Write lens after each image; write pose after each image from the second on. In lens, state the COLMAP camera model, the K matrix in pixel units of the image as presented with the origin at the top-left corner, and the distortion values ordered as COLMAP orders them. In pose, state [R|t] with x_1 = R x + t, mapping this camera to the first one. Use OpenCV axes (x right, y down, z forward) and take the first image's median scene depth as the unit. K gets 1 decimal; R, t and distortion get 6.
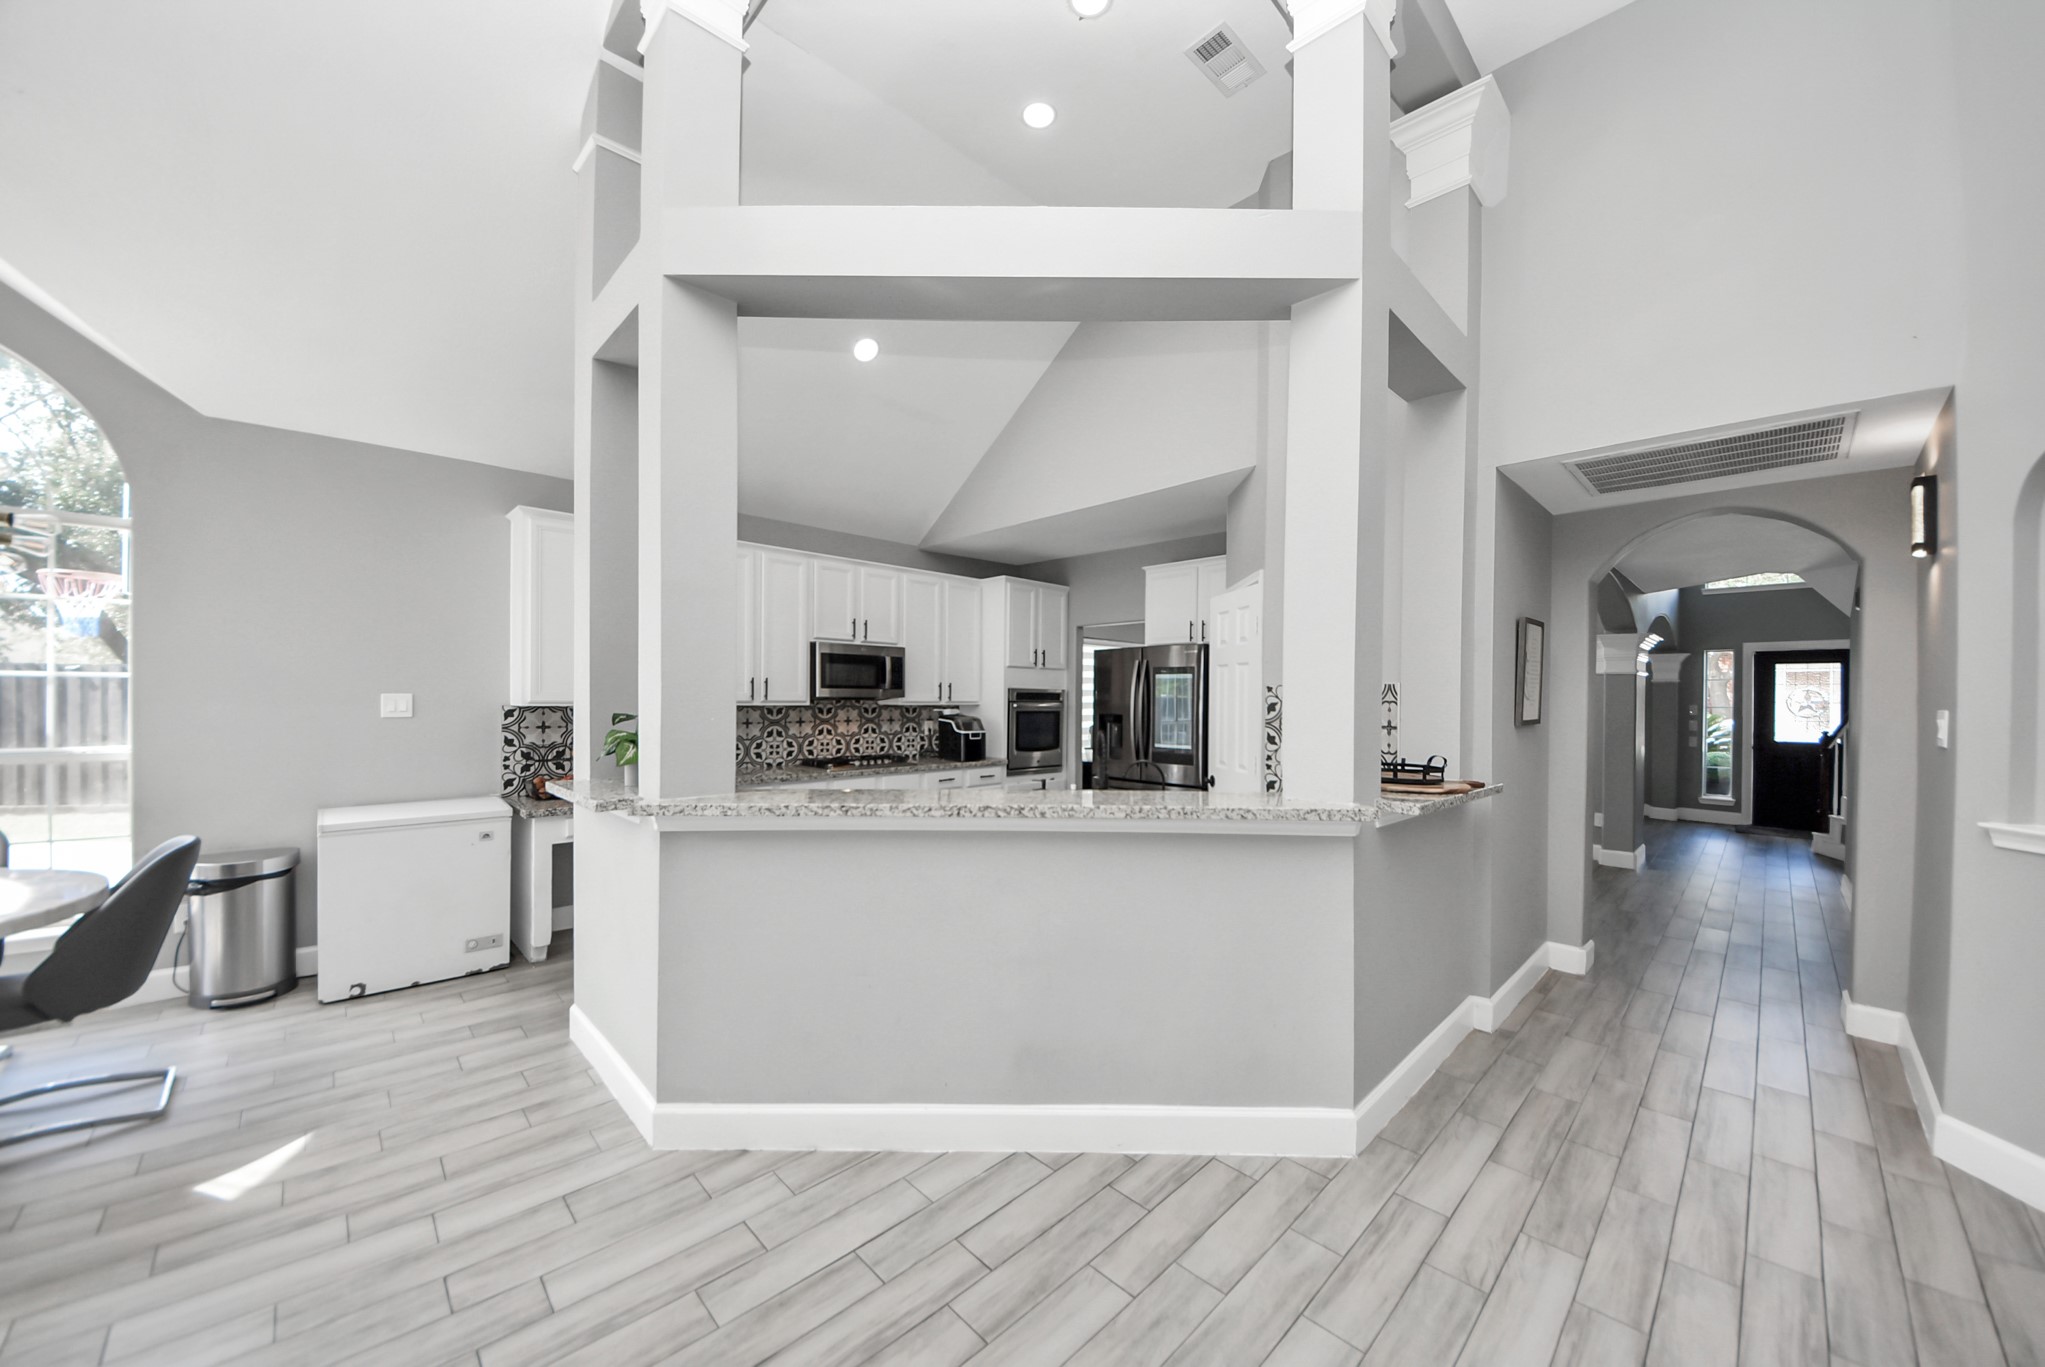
lens RADIAL K [[724.0, 0, 1036.9], [0, 724.0, 695.9], [0, 0, 1]] dist [0.004584, -0.008052]
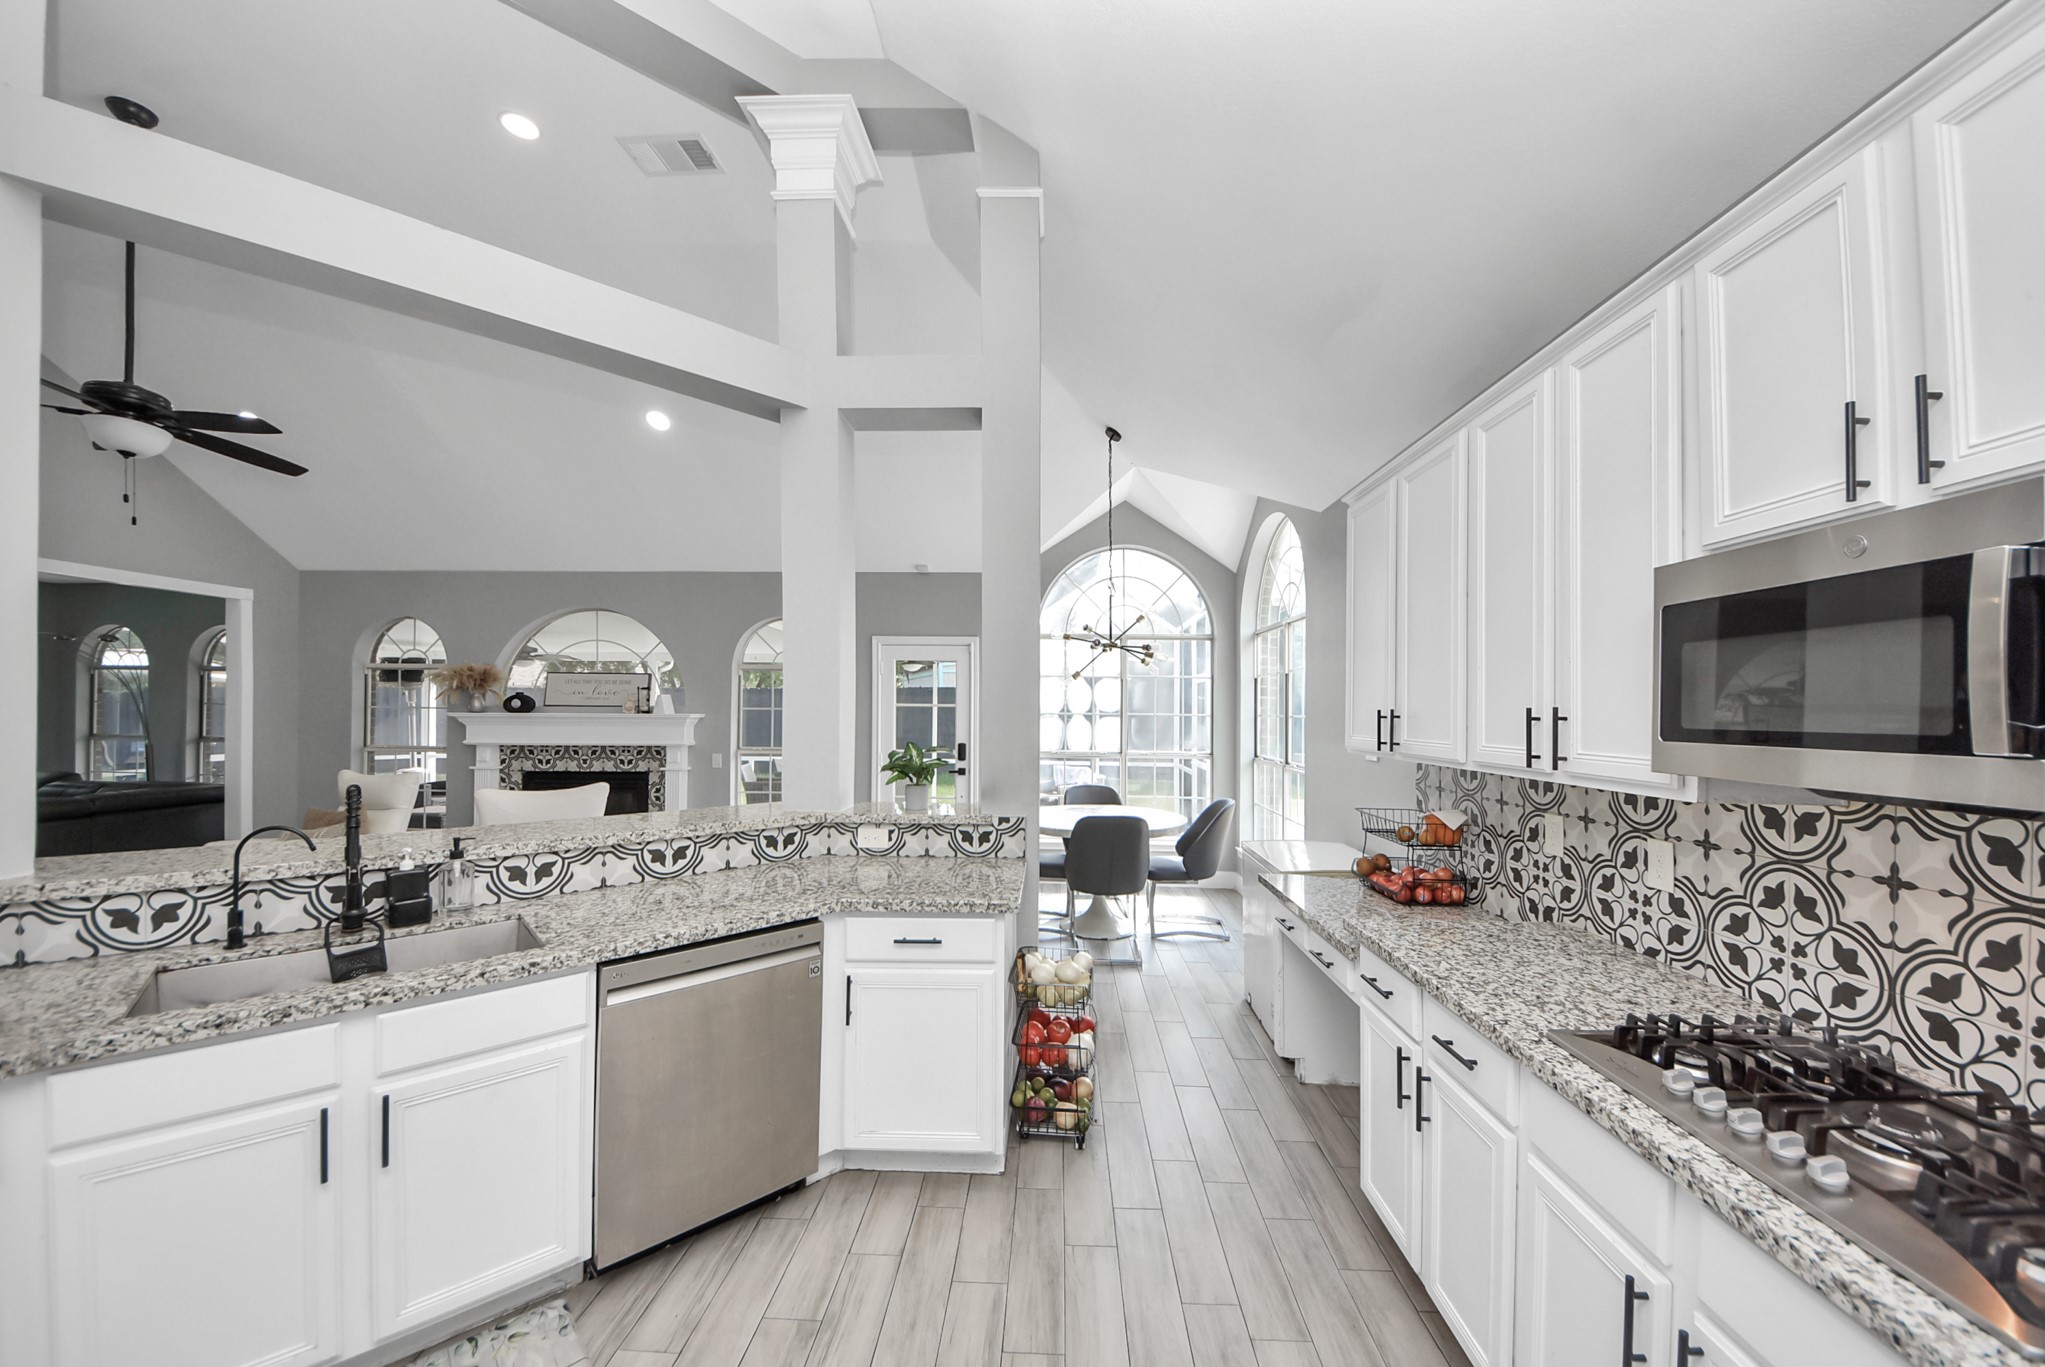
lens RADIAL K [[724.0, 0, 1019.1], [0, 724.0, 692.5], [0, 0, 1]] dist [0.004584, -0.008052]
pose [[-0.722204, -0.031434, -0.690966, 0.047041], [-0.019039, 0.999492, -0.025570, -0.014749], [0.691418, -0.005312, -0.722435, 0.891216]]
